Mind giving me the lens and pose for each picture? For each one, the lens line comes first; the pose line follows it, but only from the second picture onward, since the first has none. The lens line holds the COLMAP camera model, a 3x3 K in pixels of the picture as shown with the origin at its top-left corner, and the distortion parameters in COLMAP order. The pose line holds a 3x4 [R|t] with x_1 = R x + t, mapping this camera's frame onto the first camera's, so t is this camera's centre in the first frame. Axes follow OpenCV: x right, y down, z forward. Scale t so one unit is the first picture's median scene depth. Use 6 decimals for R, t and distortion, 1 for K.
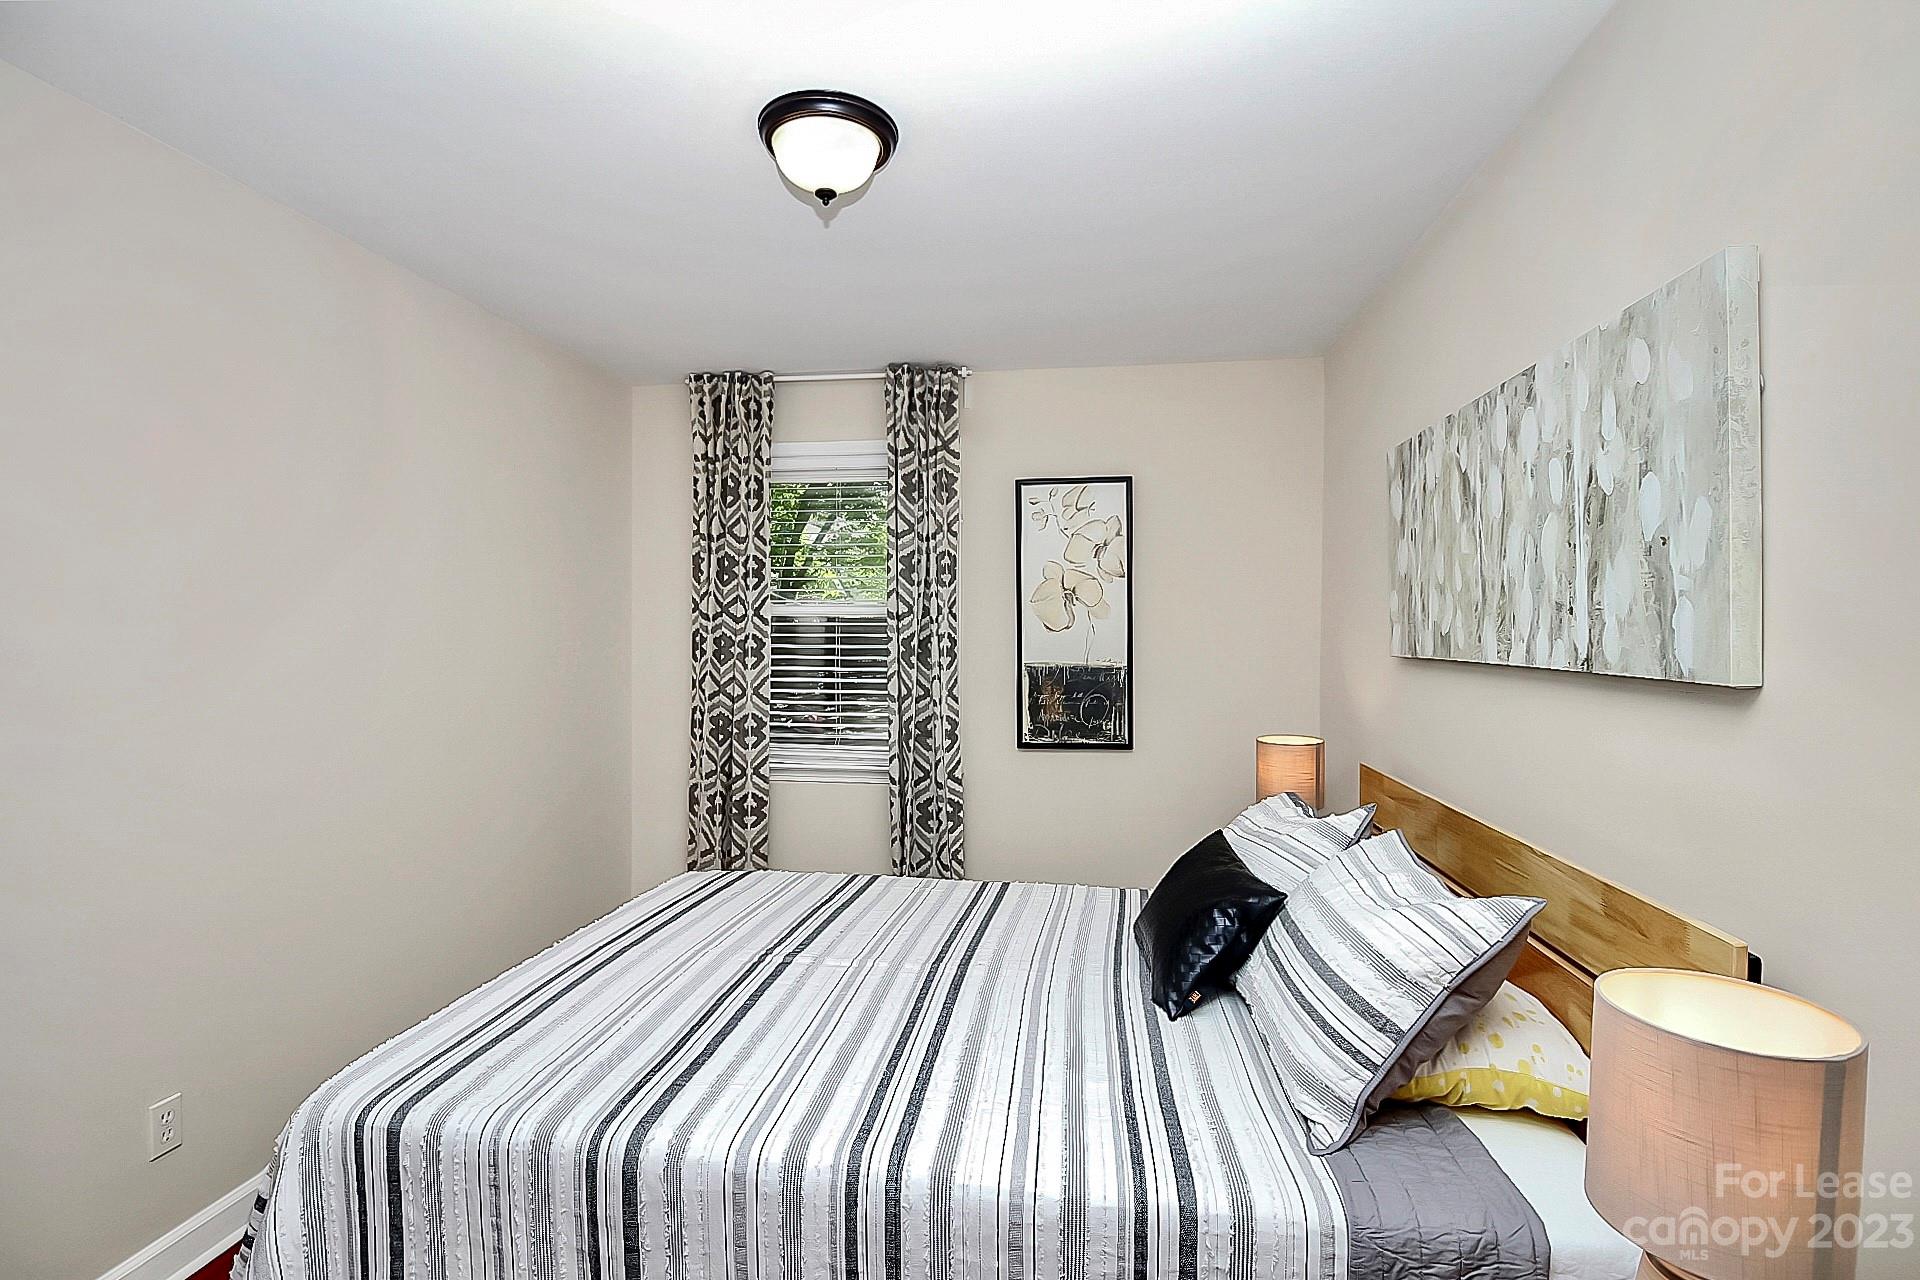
lens RADIAL K [[905.8, 0, 950.9], [0, 905.8, 625.5], [0, 0, 1]] dist [-0.000335, -0.012375]
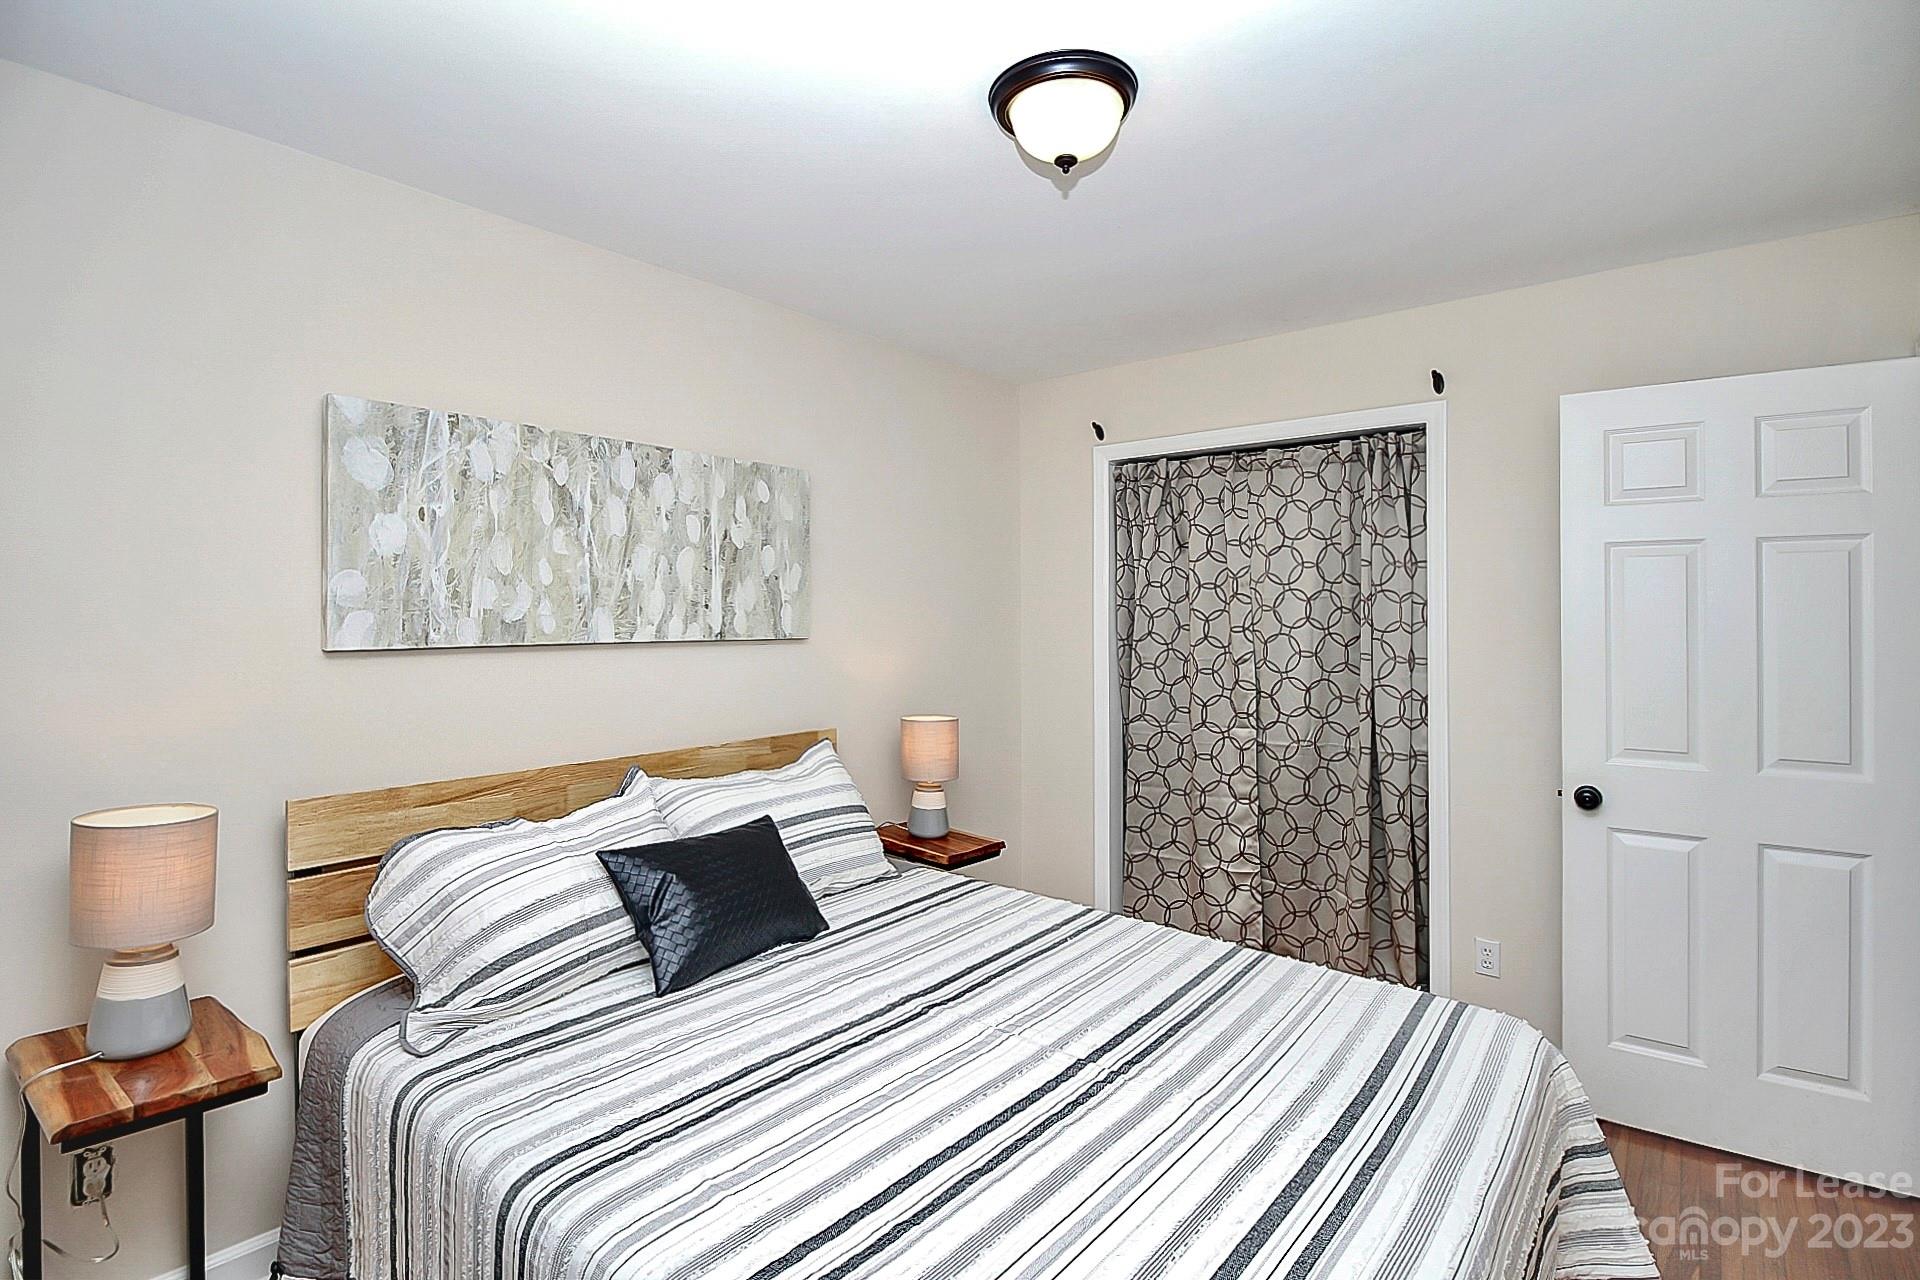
lens RADIAL K [[905.8, 0, 950.9], [0, 905.8, 625.5], [0, 0, 1]] dist [-0.000335, -0.012375]
pose [[-0.839441, -0.000452, 0.543451, -0.712088], [-0.000698, 1.000000, -0.000247, 0.022696], [-0.543451, -0.000586, -0.839441, 2.339848]]
